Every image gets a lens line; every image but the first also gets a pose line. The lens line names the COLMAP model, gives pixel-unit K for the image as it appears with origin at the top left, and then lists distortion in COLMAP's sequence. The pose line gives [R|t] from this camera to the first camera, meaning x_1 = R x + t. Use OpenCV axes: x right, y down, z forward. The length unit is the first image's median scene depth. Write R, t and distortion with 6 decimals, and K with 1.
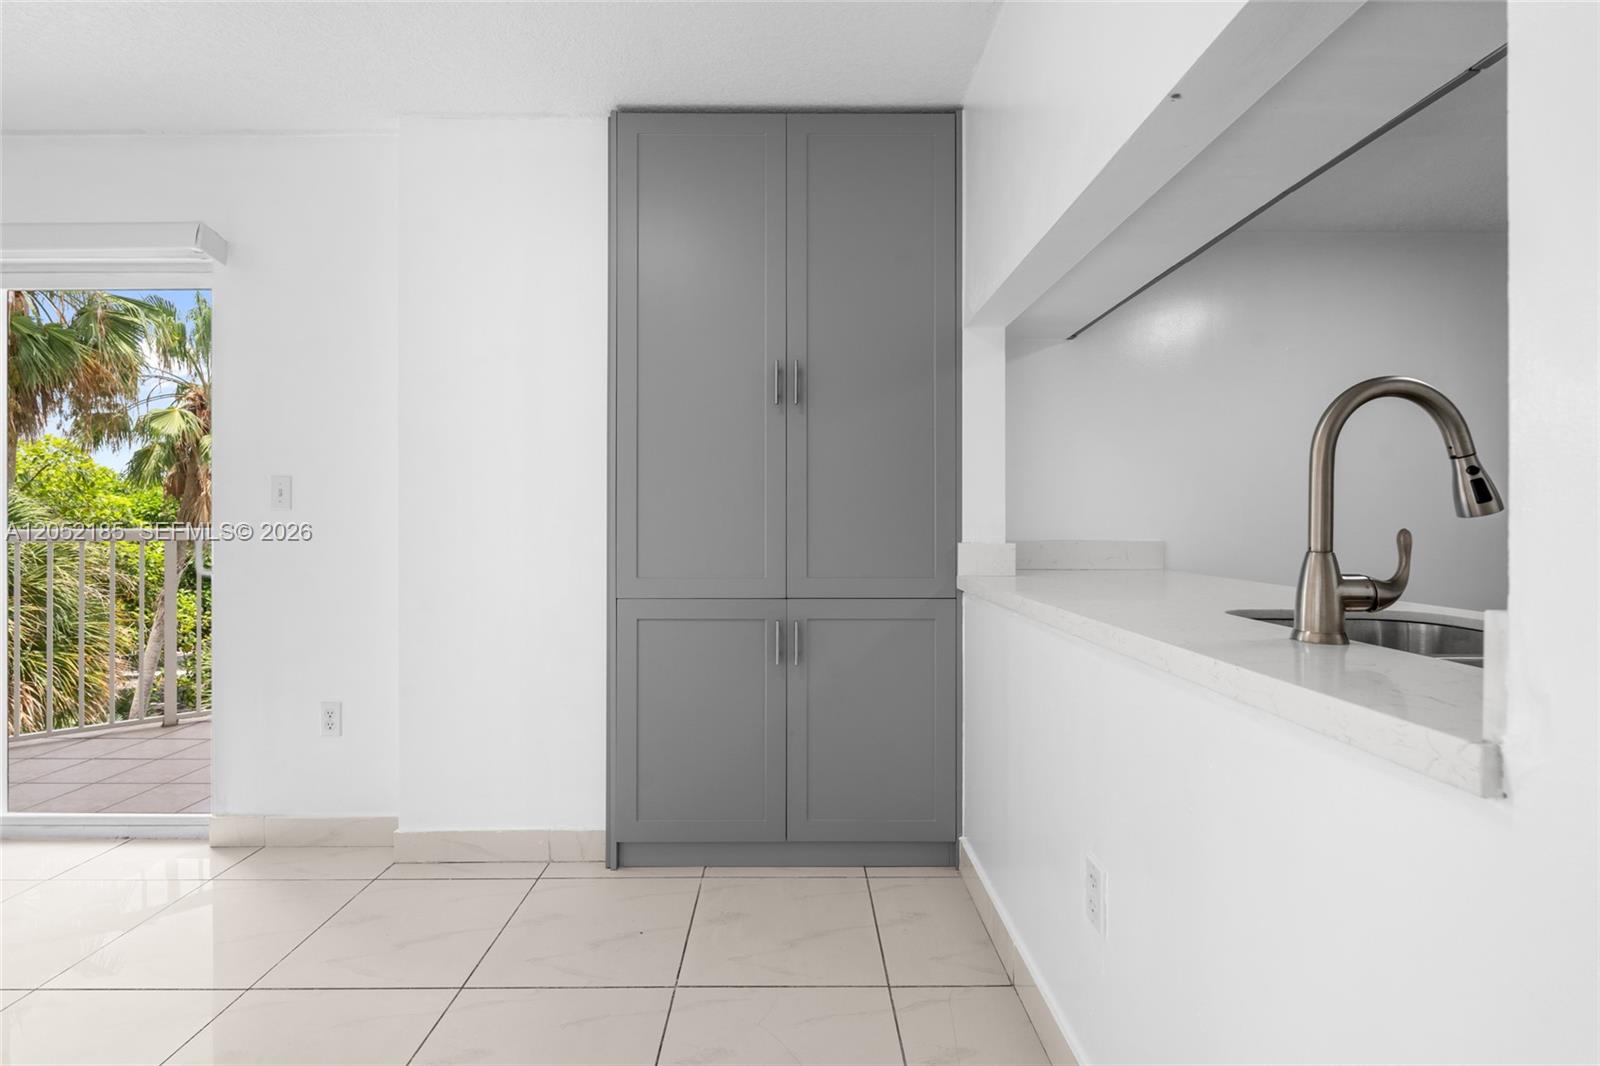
lens RADIAL K [[705.4, 0, 808.5], [0, 705.4, 519.8], [0, 0, 1]] dist [-0.006890, 0.000422]
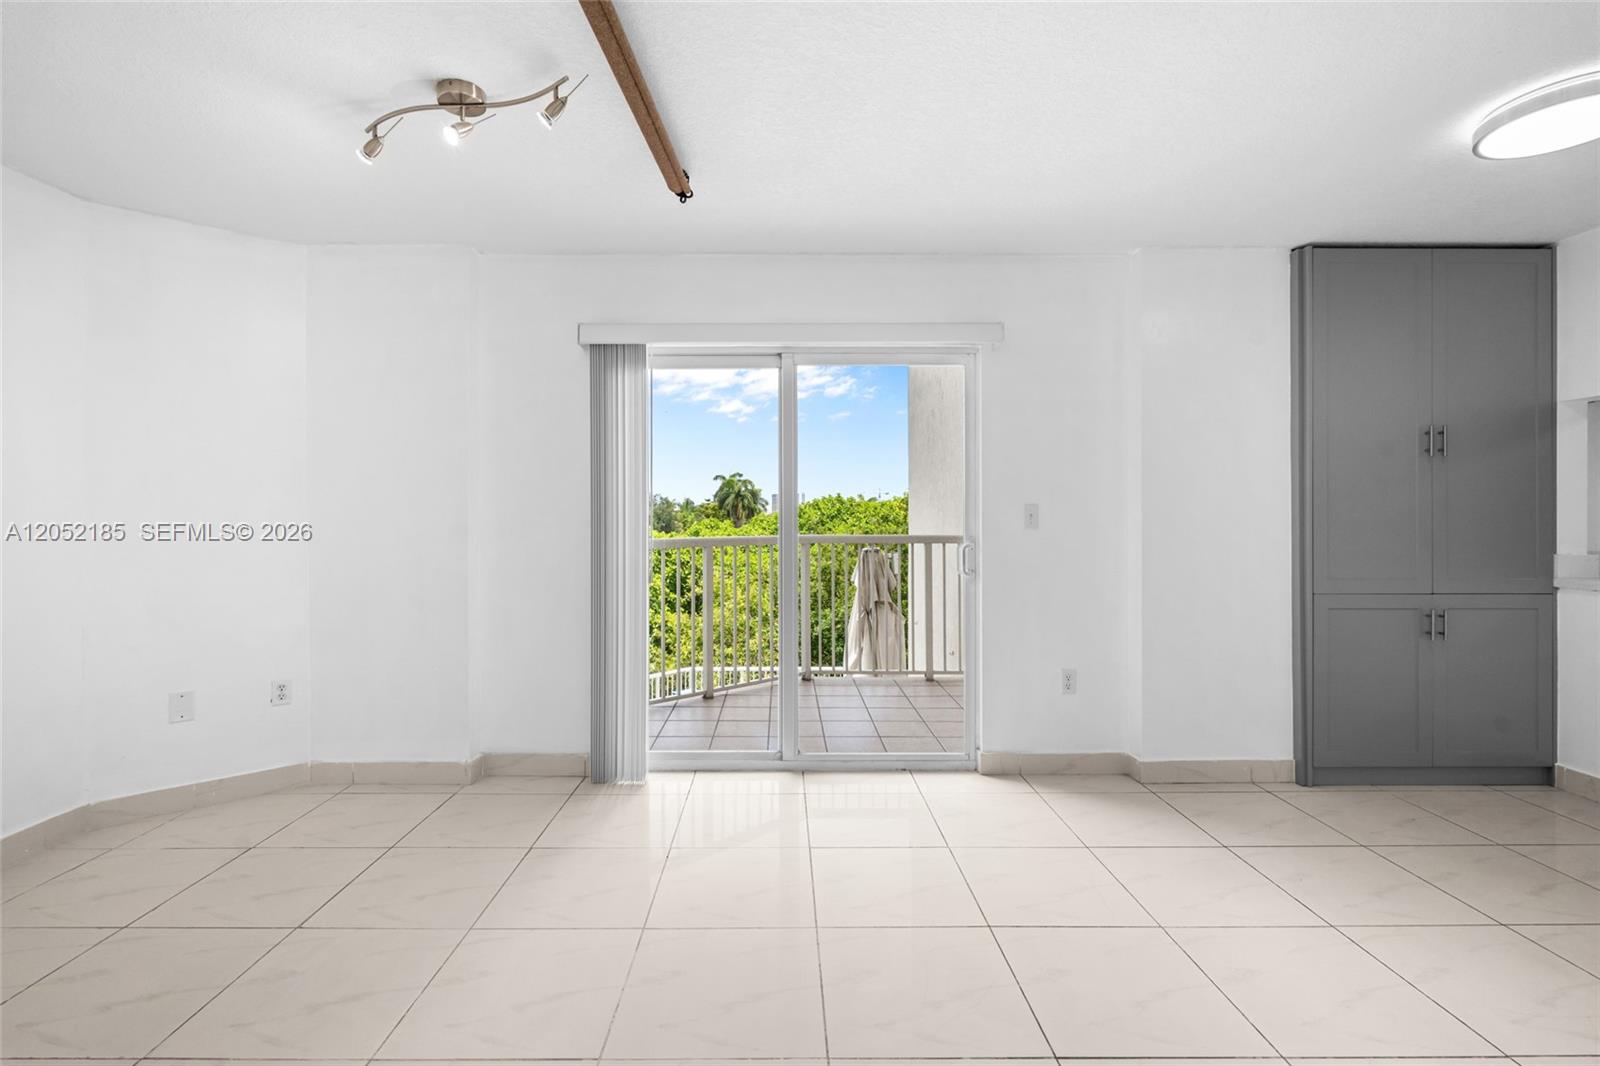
lens RADIAL K [[705.4, 0, 783.4], [0, 705.4, 517.4], [0, 0, 1]] dist [-0.006890, 0.000422]
pose [[0.999922, -0.000934, -0.012482, -1.195046], [0.000896, 0.999995, -0.003123, -0.034460], [0.012485, 0.003112, 0.999917, -0.380491]]
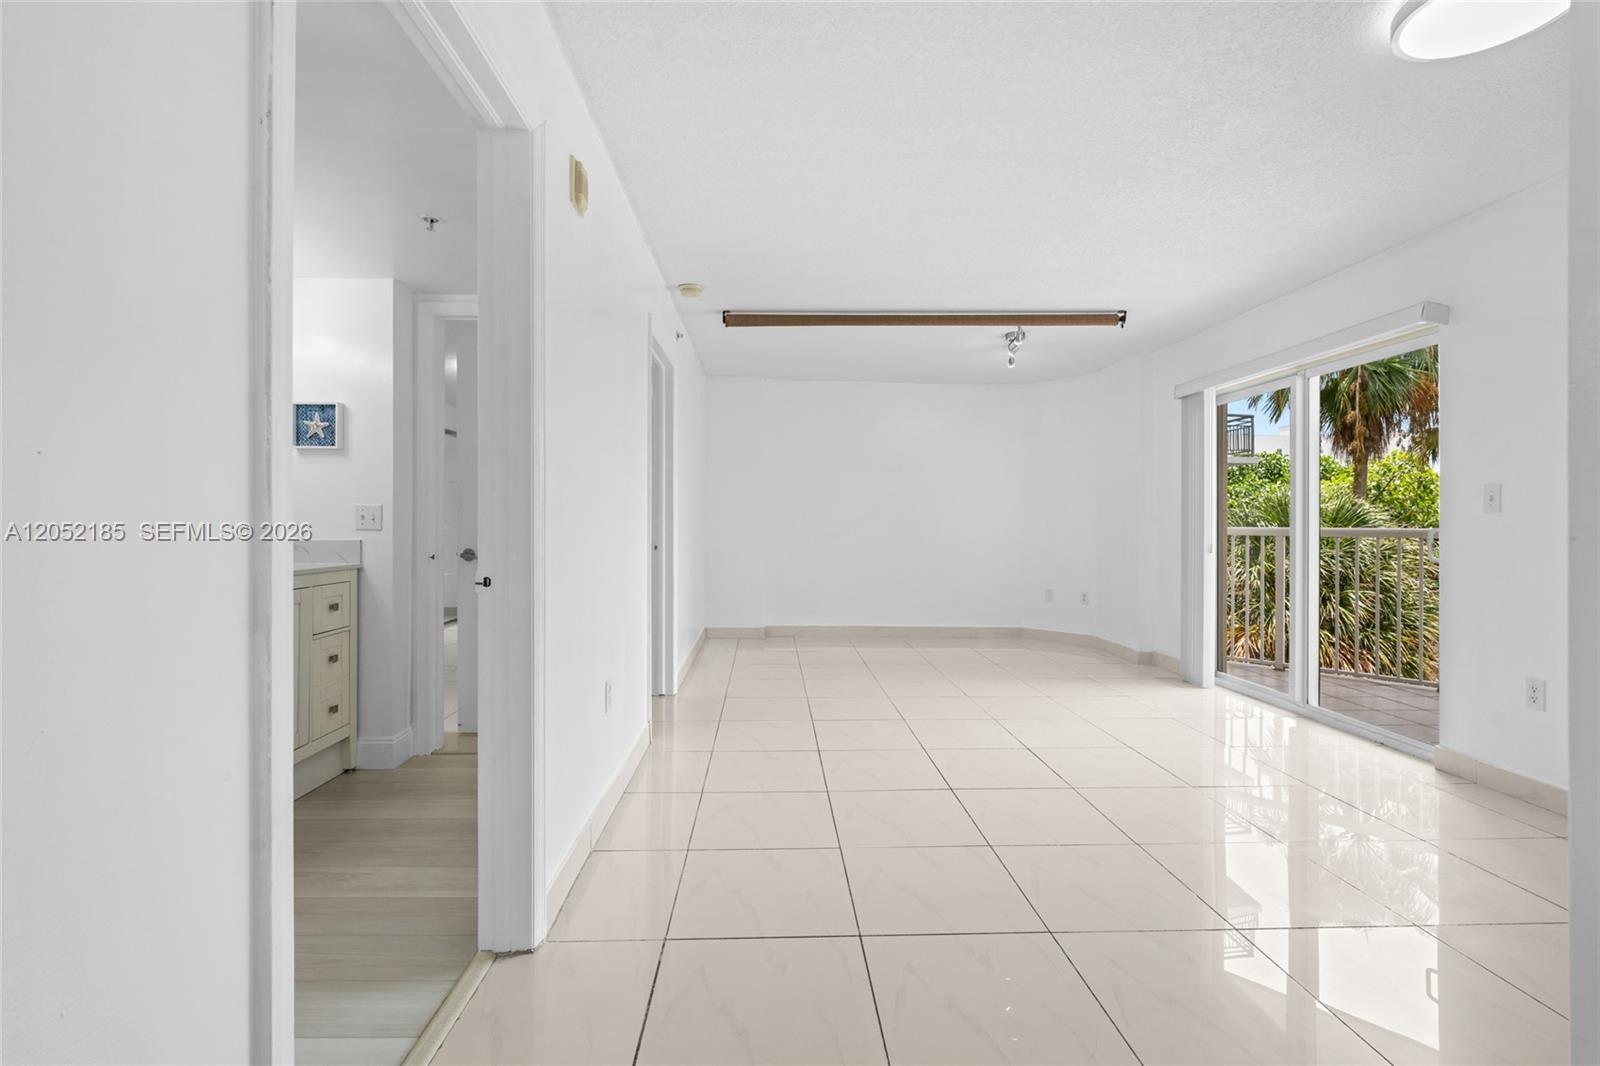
lens RADIAL K [[705.4, 0, 795.4], [0, 705.4, 520.0], [0, 0, 1]] dist [-0.006890, 0.000422]
pose [[0.028764, -0.002061, -0.999584, 0.423355], [-0.004217, 0.999989, -0.002184, 0.005968], [0.999577, 0.004278, 0.028755, -0.239219]]
